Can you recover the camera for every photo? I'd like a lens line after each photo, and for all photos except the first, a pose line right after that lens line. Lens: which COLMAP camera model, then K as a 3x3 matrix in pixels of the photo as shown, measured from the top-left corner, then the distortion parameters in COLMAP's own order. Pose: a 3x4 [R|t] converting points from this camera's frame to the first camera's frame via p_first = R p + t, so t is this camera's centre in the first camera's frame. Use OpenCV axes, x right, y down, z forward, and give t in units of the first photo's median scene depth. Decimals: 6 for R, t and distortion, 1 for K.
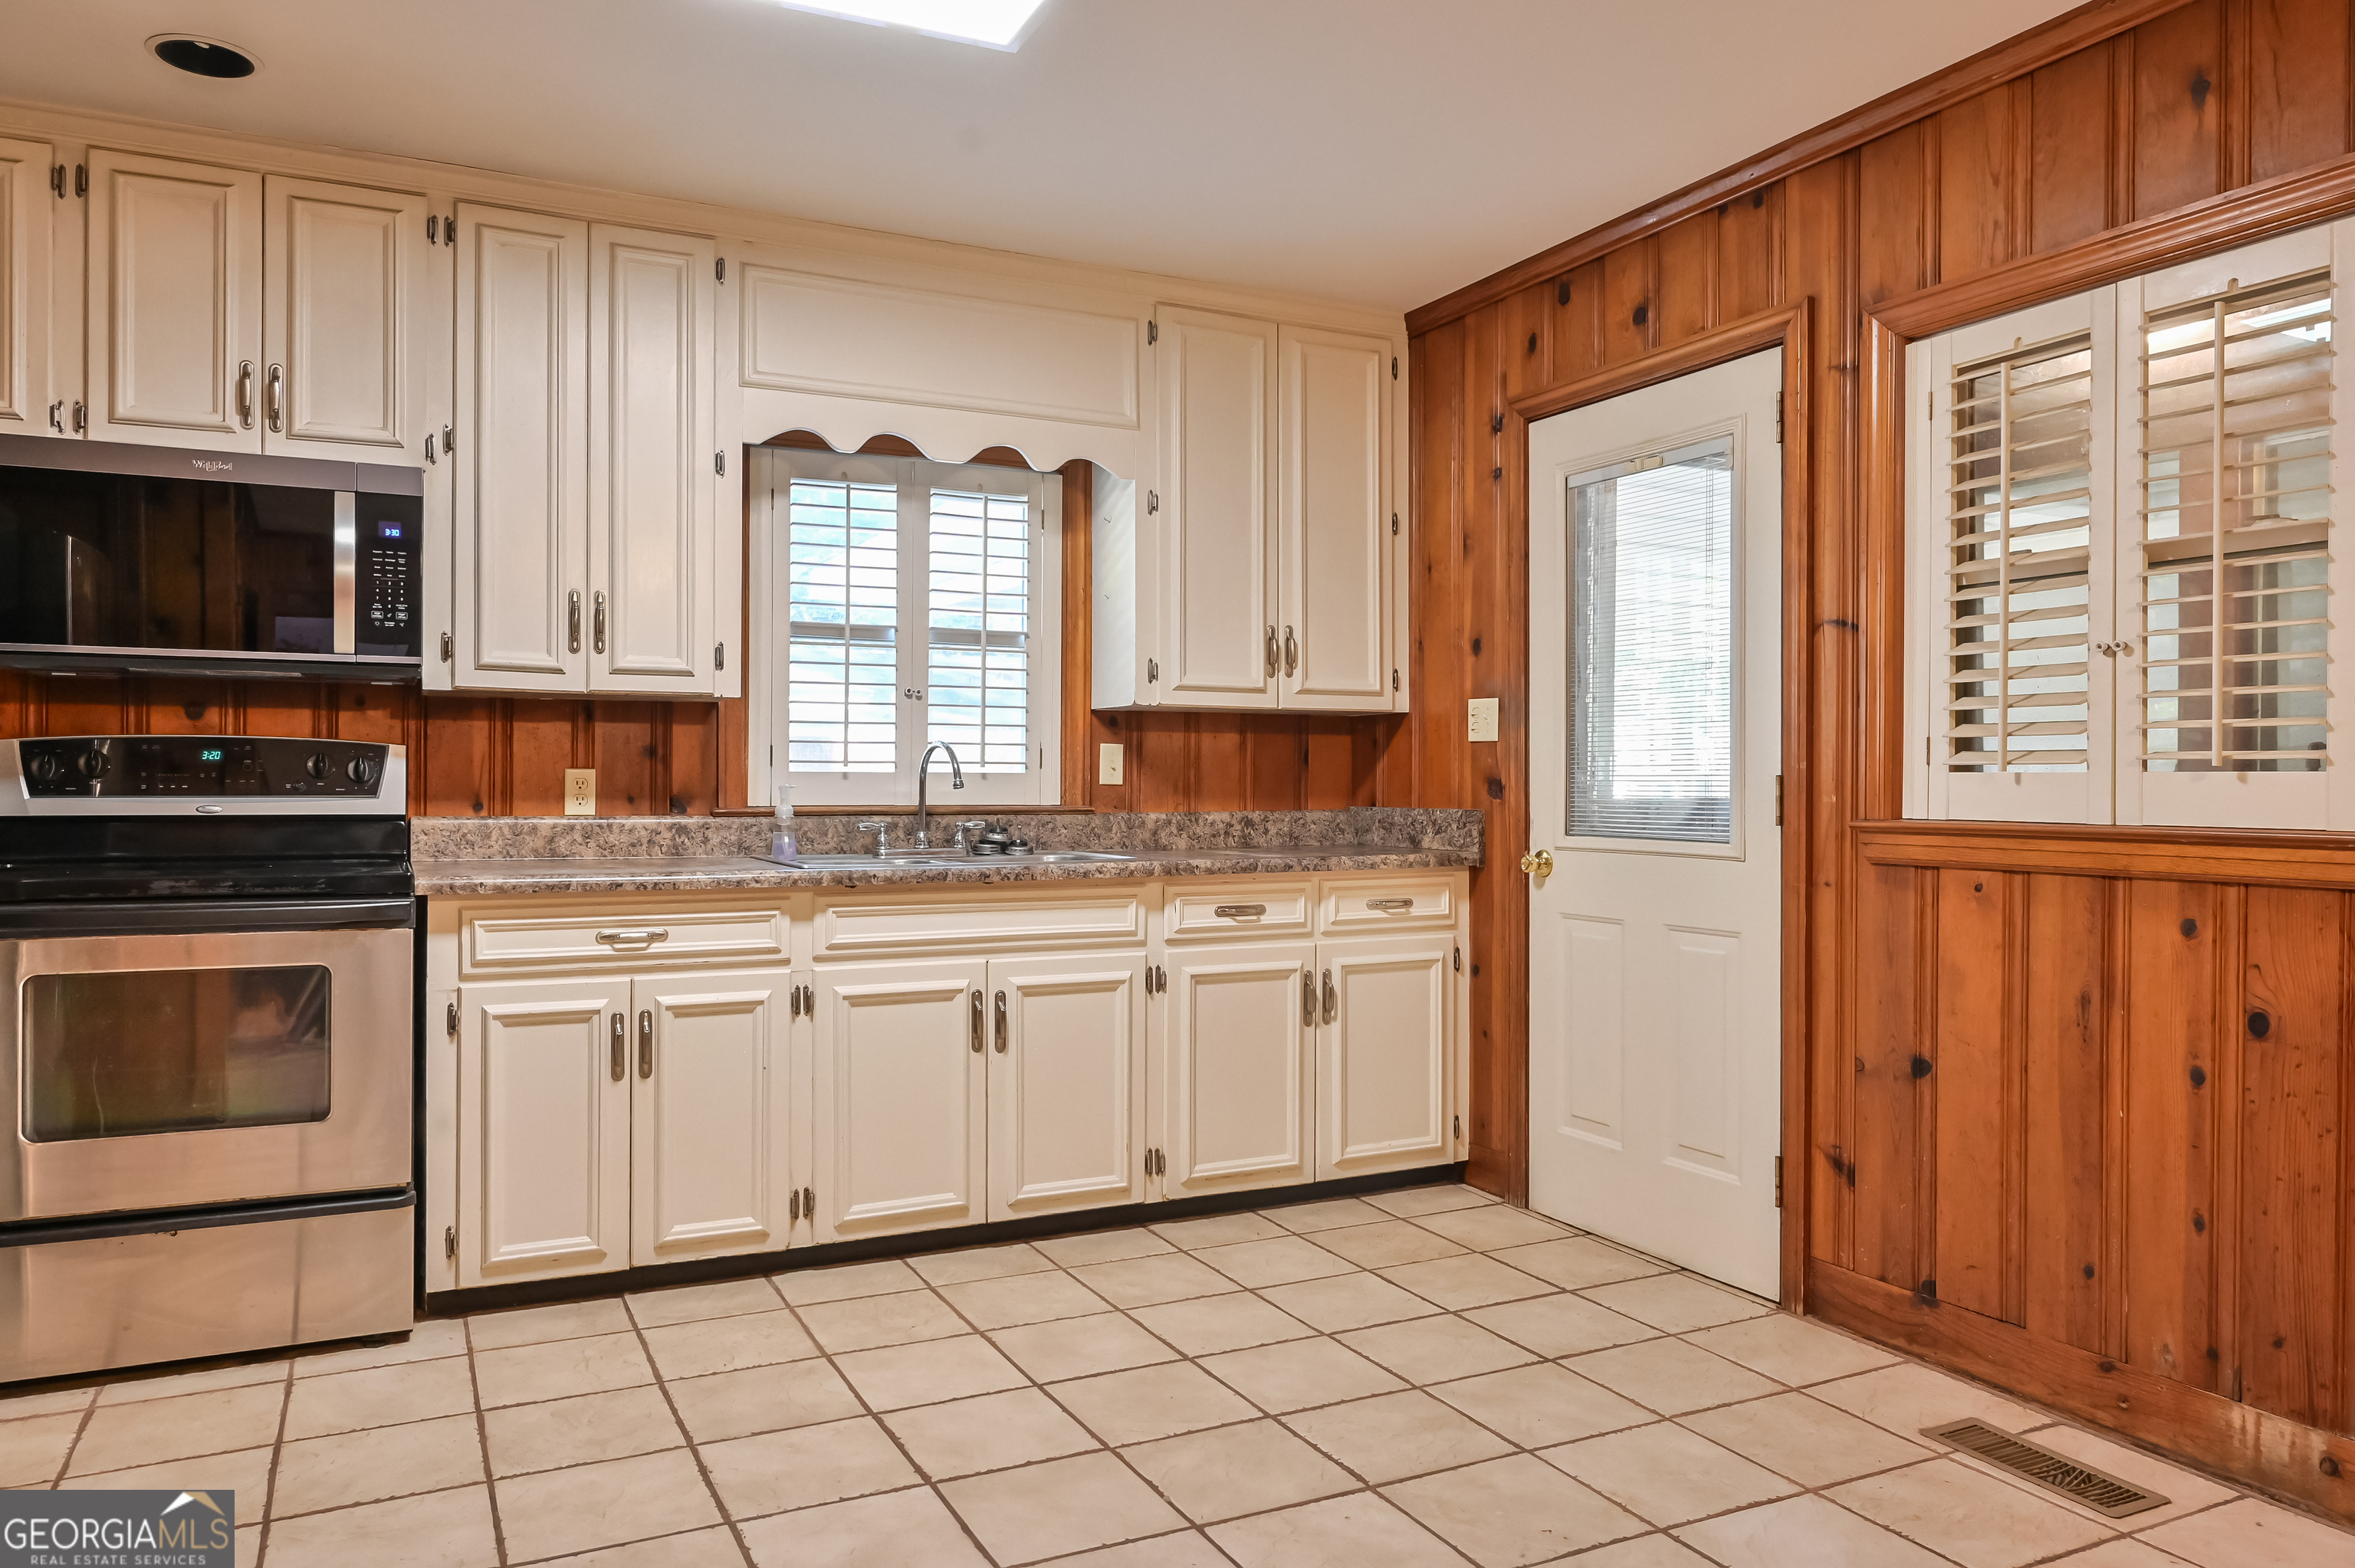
lens RADIAL K [[1629.2, 0, 1262.6], [0, 1629.2, 792.8], [0, 0, 1]] dist [-0.005043, 0.000867]
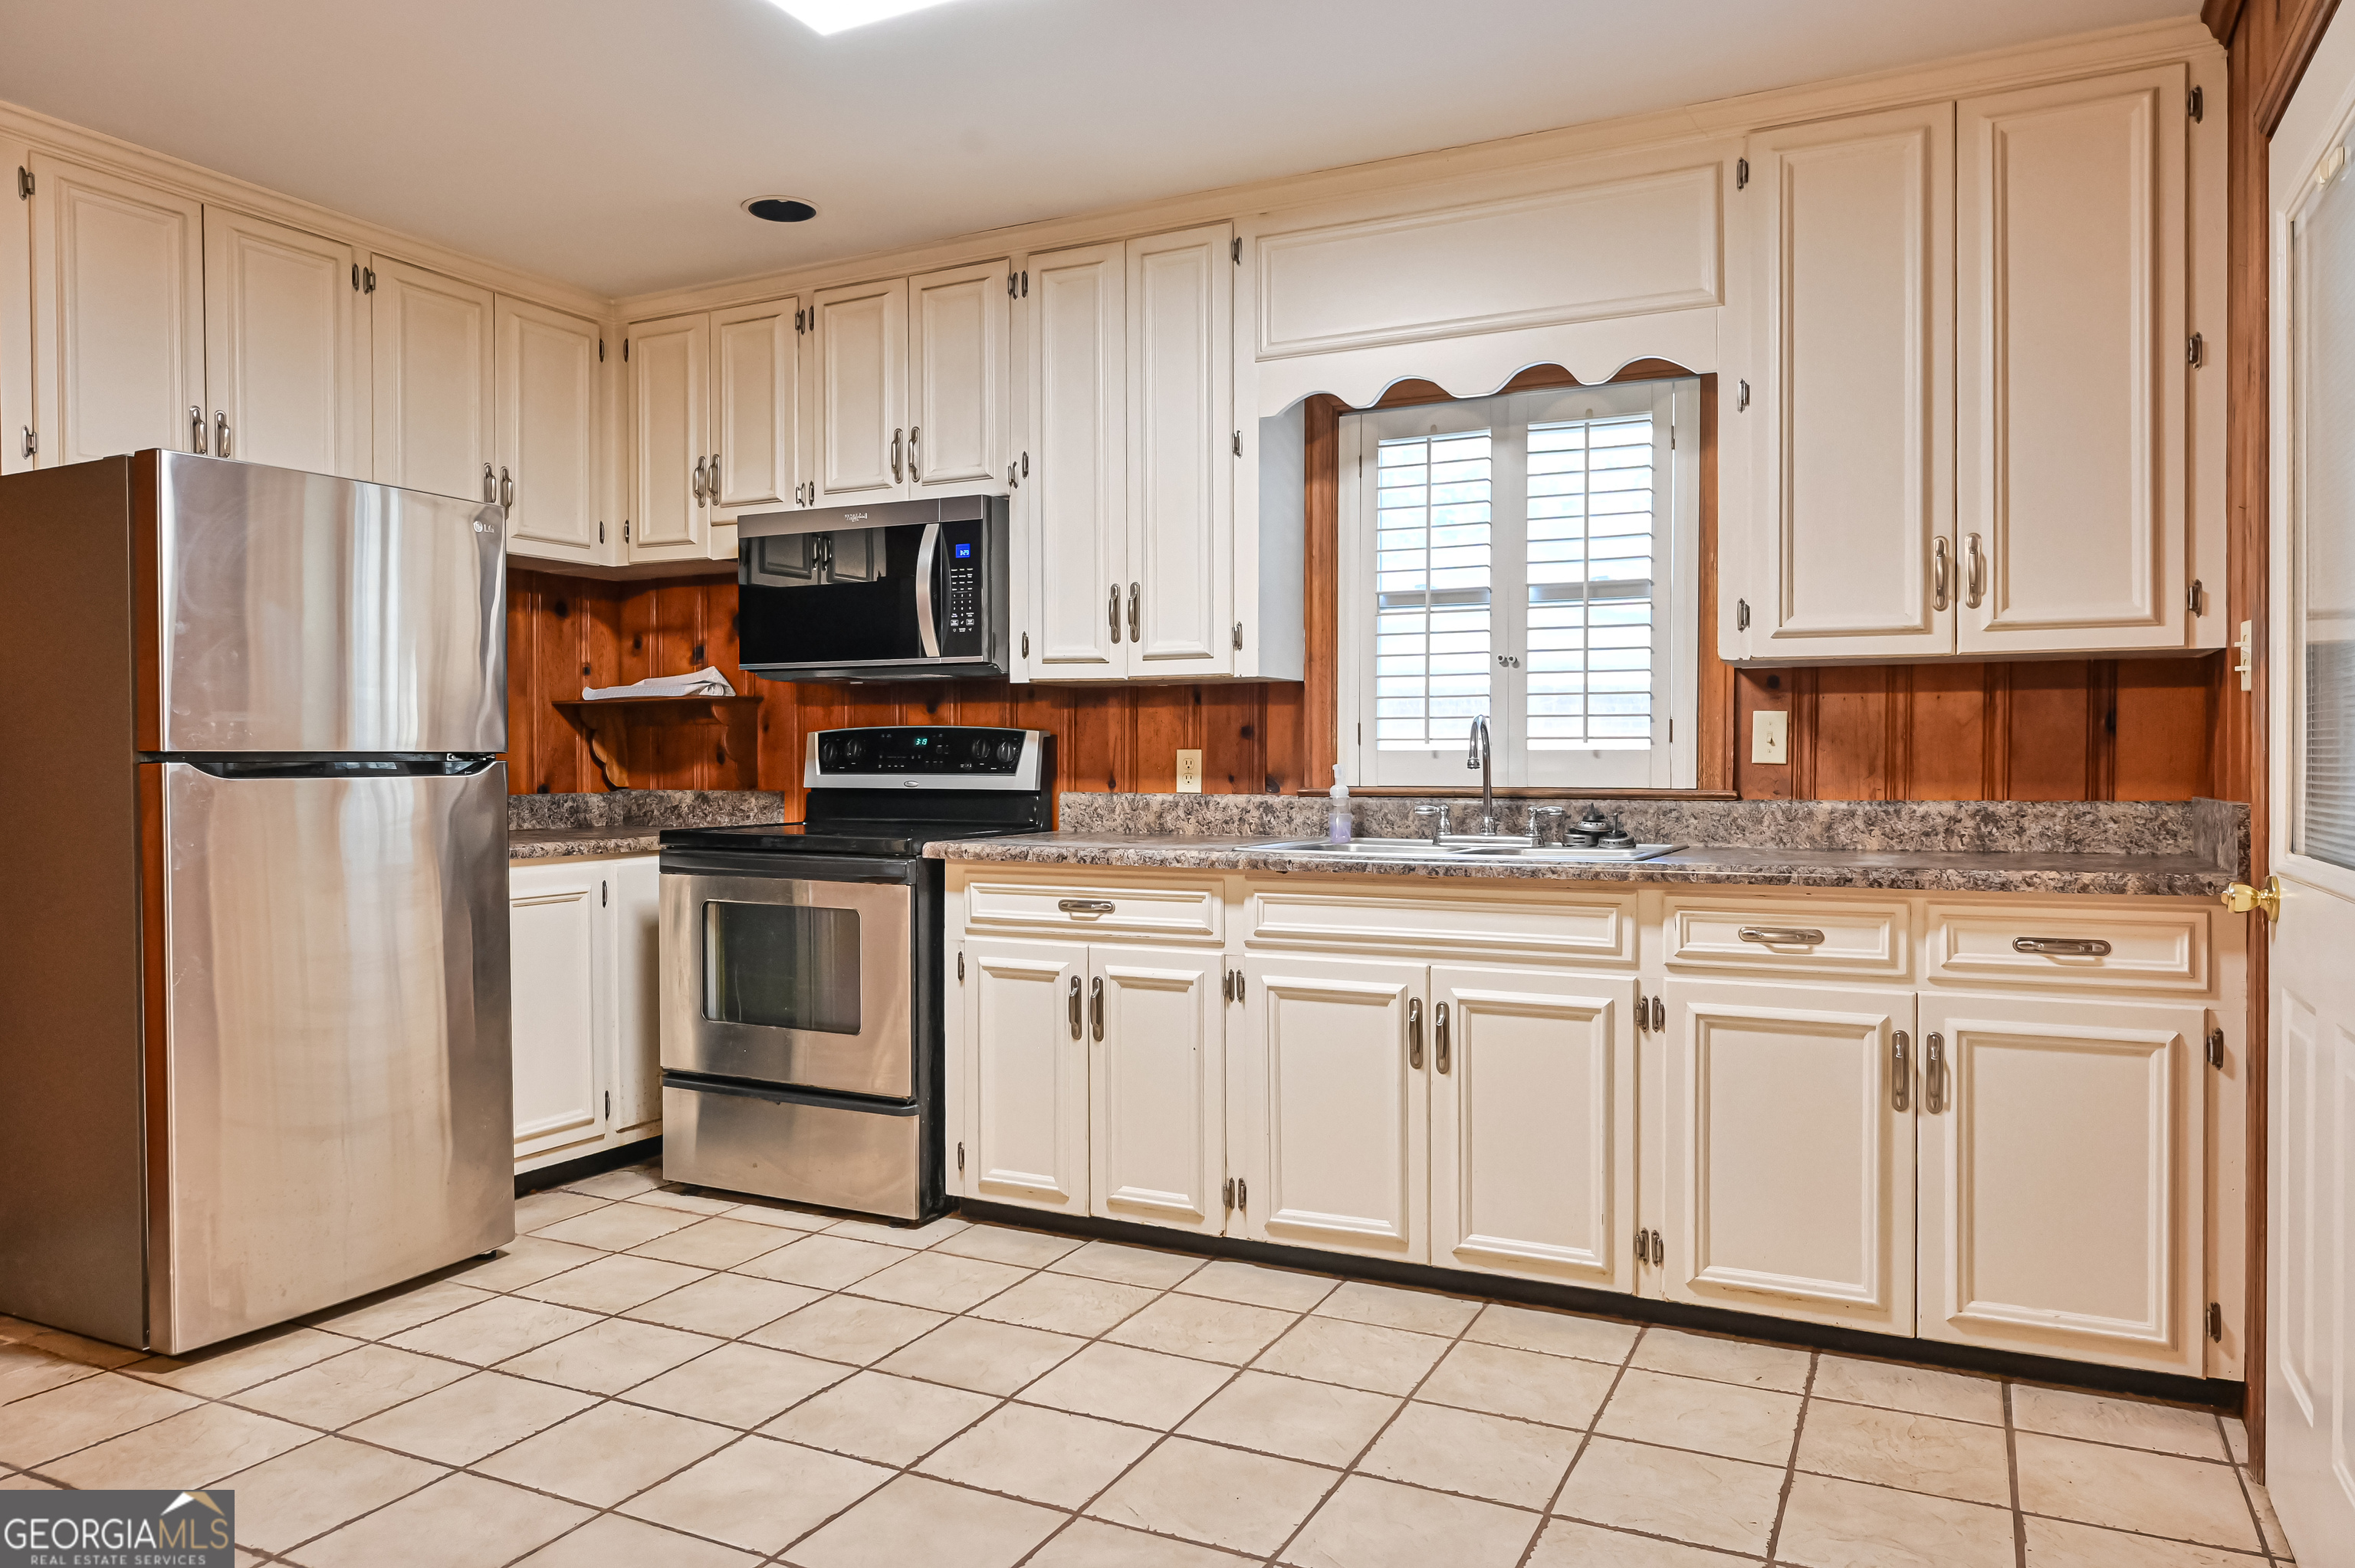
lens RADIAL K [[1638.8, 0, 1074.1], [0, 1638.8, 784.6], [0, 0, 1]] dist [-0.002312, 0.001596]
pose [[0.564863, 0.009212, -0.825134, 0.448589], [-0.002398, 0.999952, 0.009523, -0.001859], [0.825182, -0.003400, 0.564857, 0.349274]]
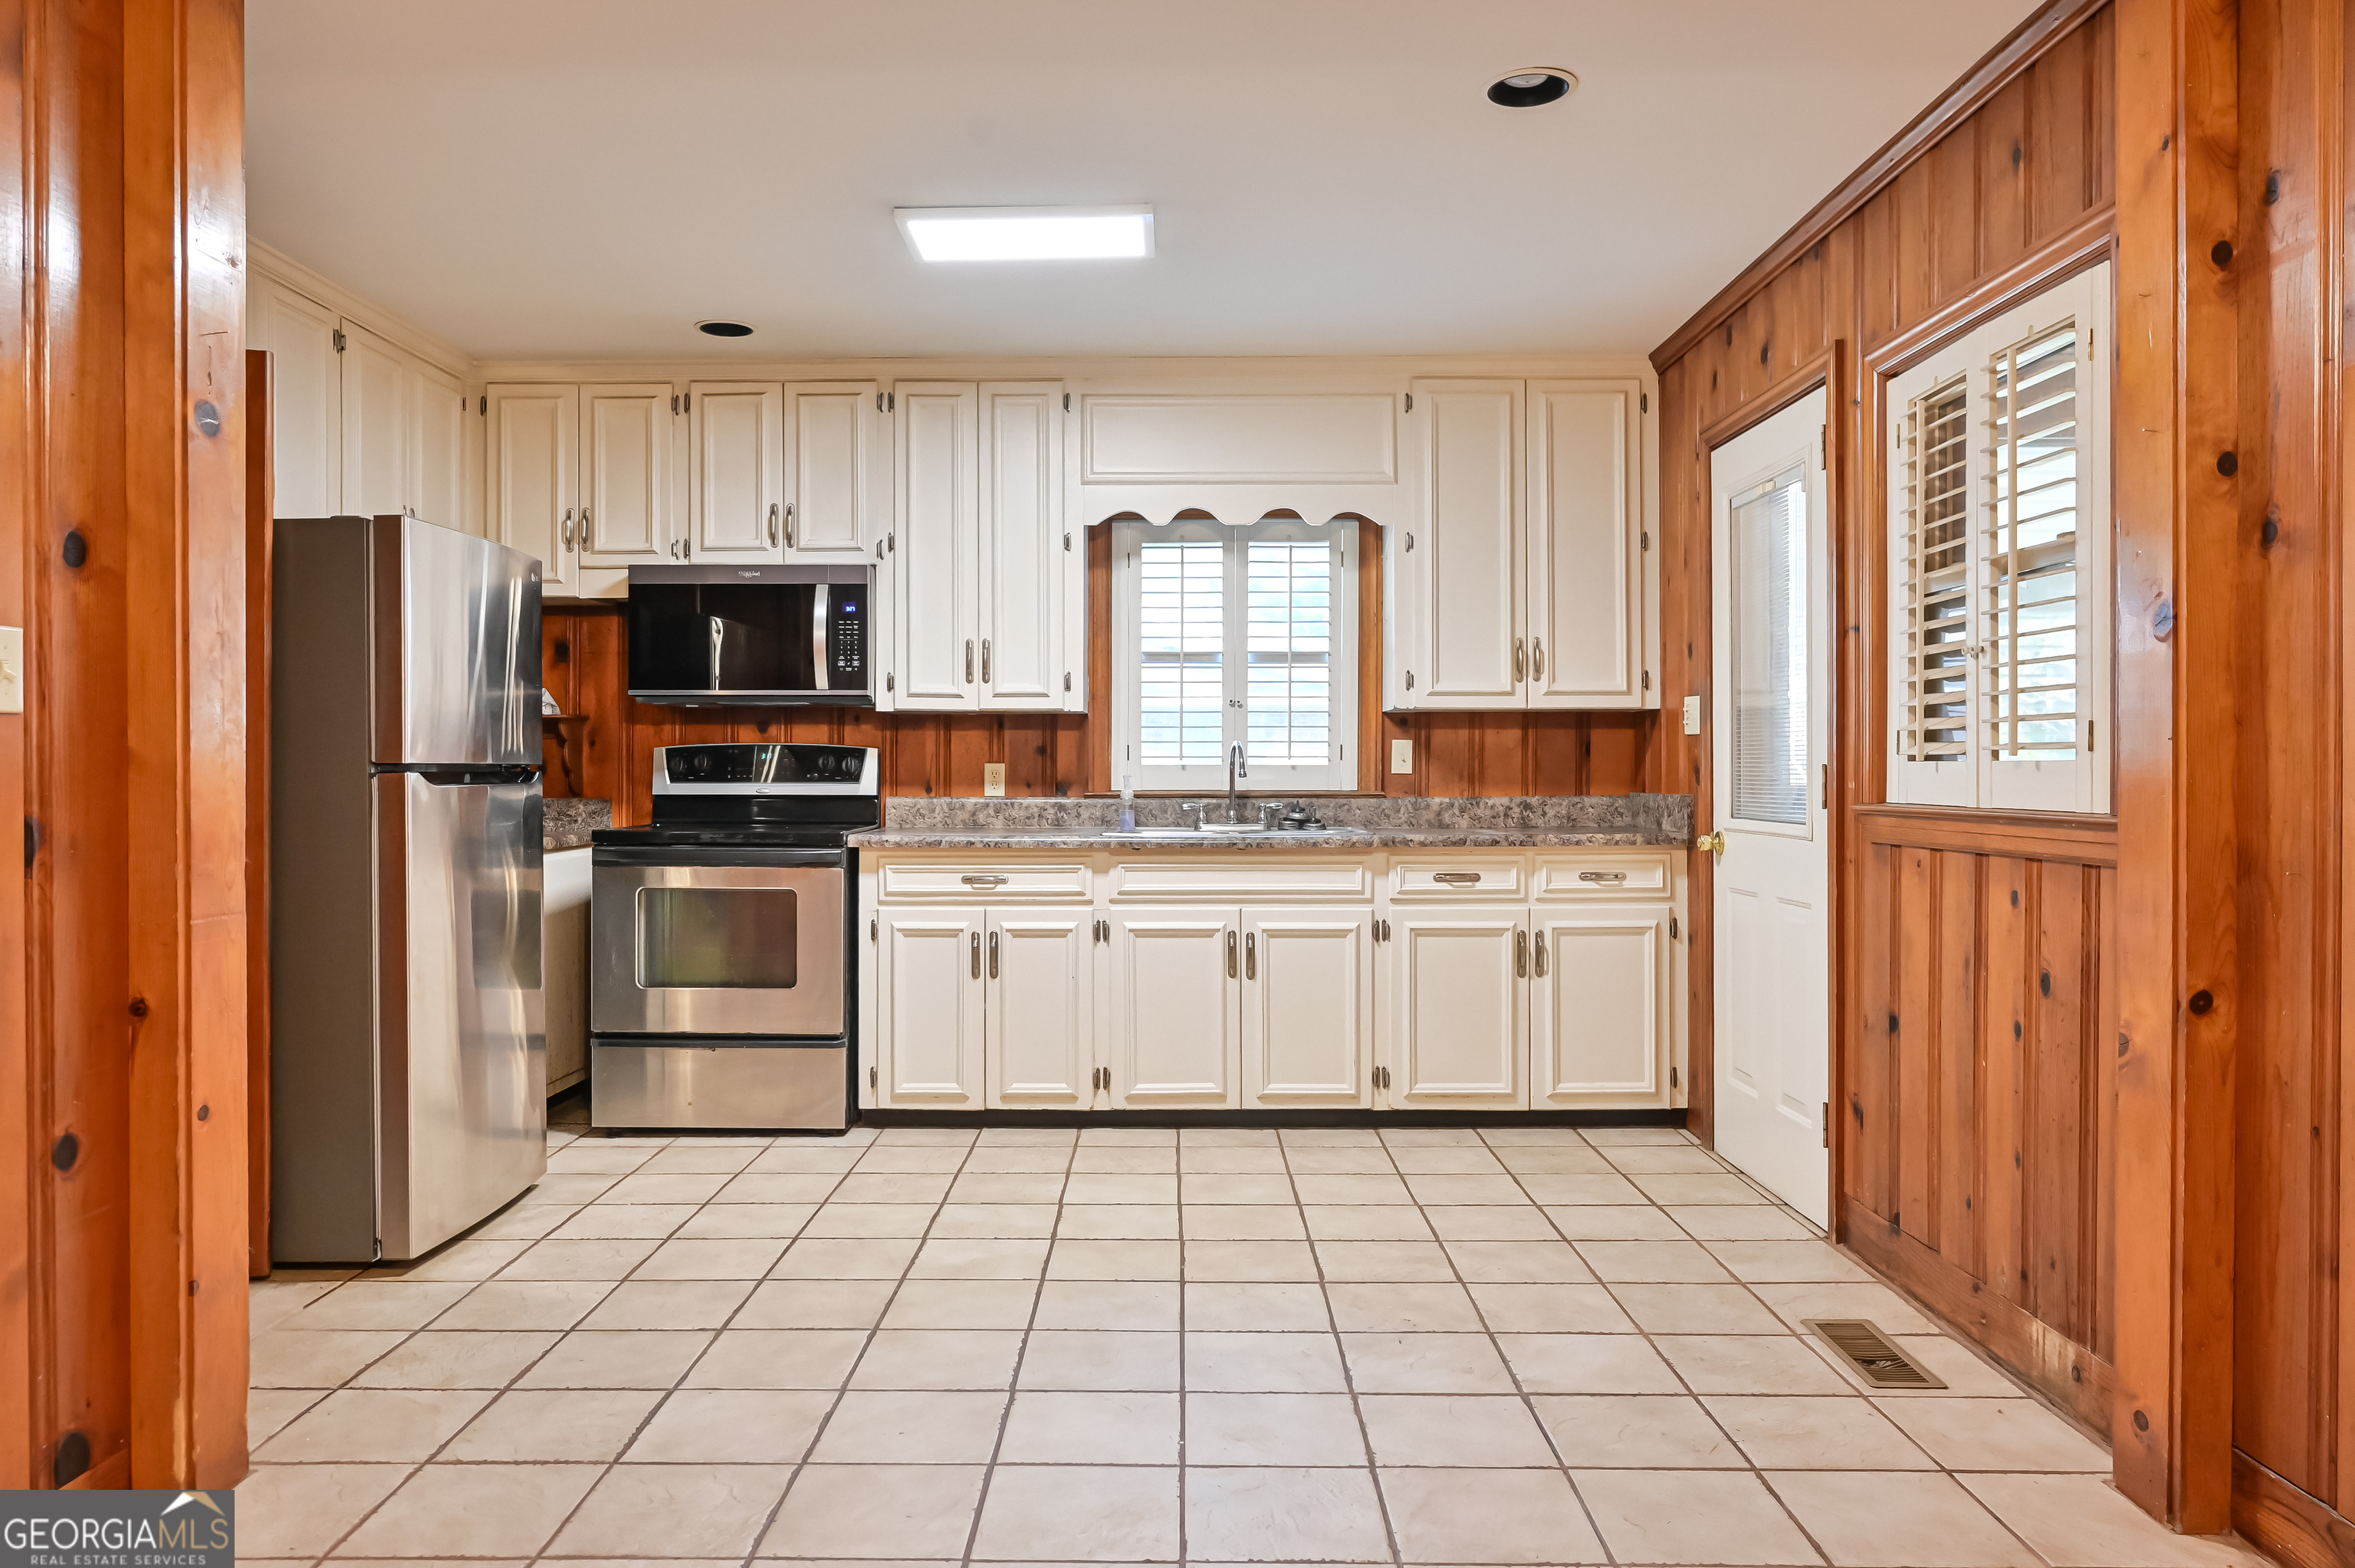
lens RADIAL K [[1648.7, 0, 1177.5], [0, 1648.7, 784.0], [0, 0, 1]] dist [0.000665, 0.000044]
pose [[0.884841, 0.000542, -0.465892, 0.404901], [0.000132, 0.999999, 0.001414, 0.001084], [0.465893, -0.001313, 0.884840, -0.196171]]
